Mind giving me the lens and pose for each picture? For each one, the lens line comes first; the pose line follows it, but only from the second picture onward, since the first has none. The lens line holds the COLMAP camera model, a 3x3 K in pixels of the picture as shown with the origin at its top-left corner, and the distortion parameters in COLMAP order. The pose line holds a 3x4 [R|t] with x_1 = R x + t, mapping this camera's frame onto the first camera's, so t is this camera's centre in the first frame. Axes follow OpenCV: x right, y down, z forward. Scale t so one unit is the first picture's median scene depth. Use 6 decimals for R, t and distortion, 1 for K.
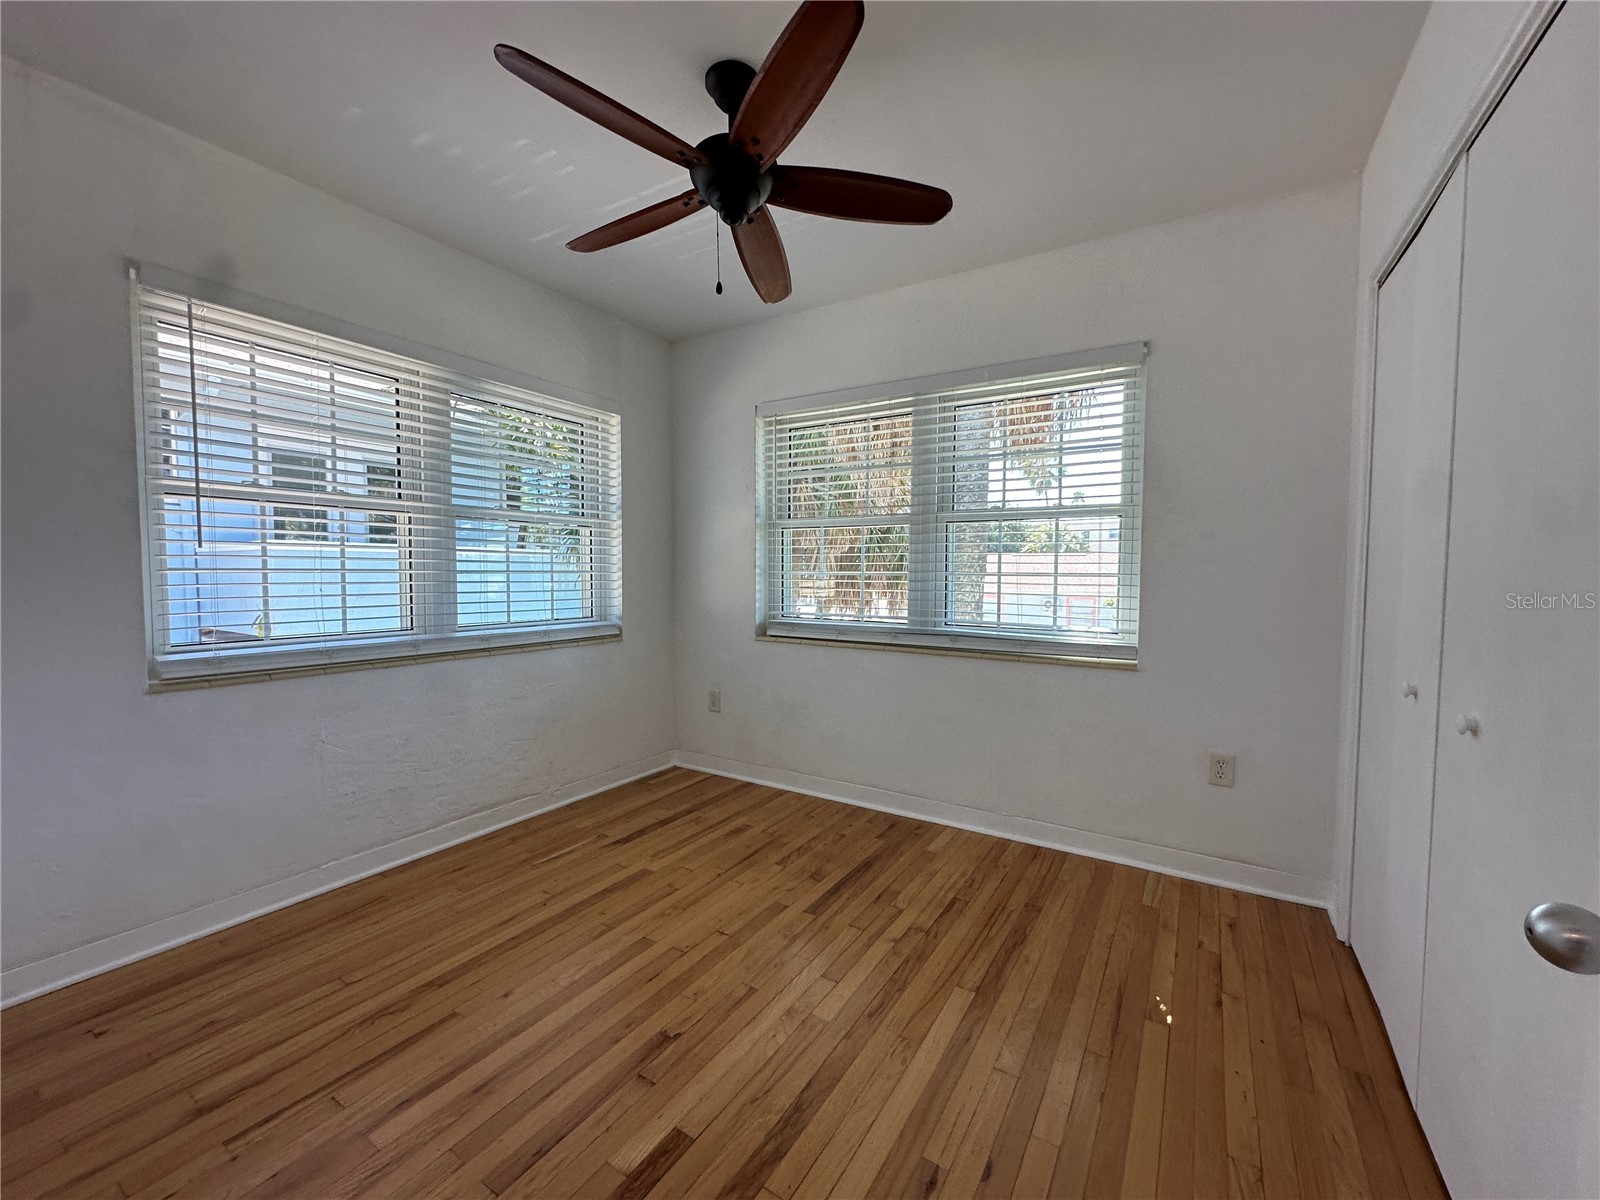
lens RADIAL K [[644.6, 0, 796.8], [0, 644.6, 603.6], [0, 0, 1]] dist [-0.004222, -0.000273]
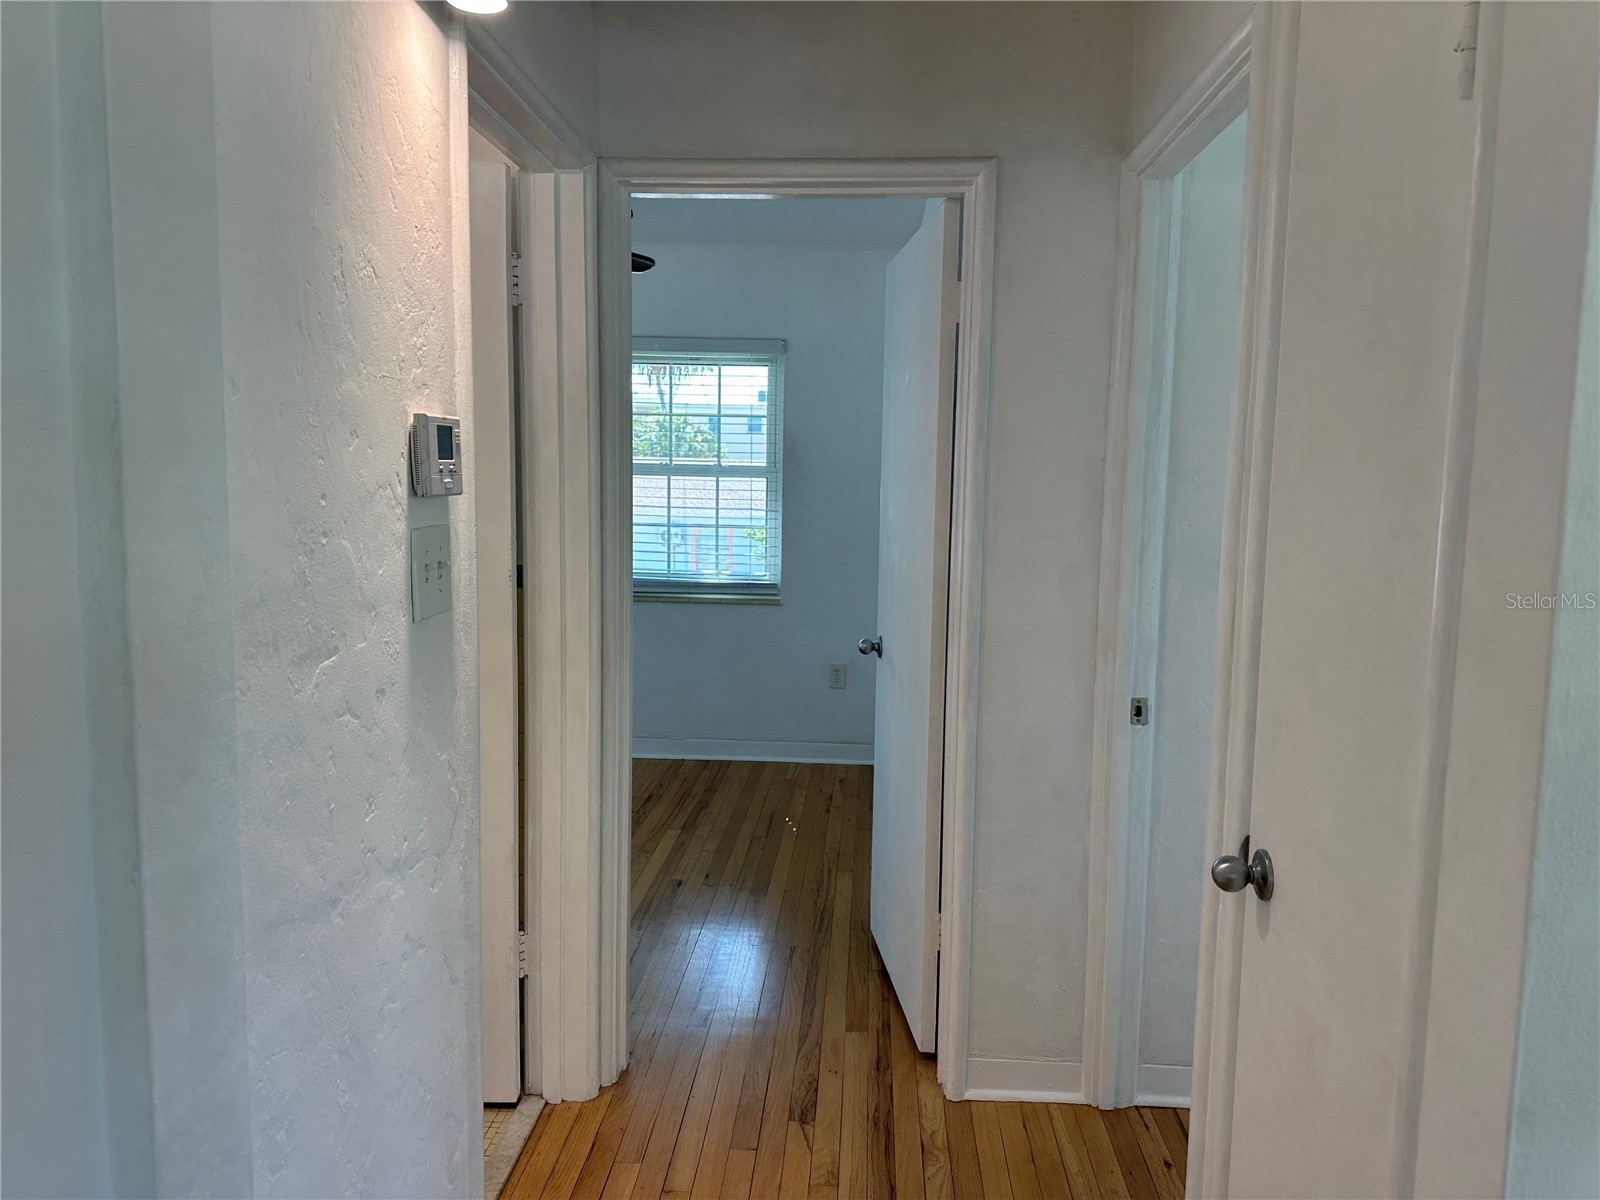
lens RADIAL K [[1135.2, 0, 808.2], [0, 1135.2, 599.9], [0, 0, 1]] dist [0.046090, -0.005486]
pose [[0.875659, -0.039405, 0.481319, -0.533404], [0.010460, 0.997979, 0.062674, -0.048435], [-0.482816, -0.049847, 0.874302, -1.048781]]
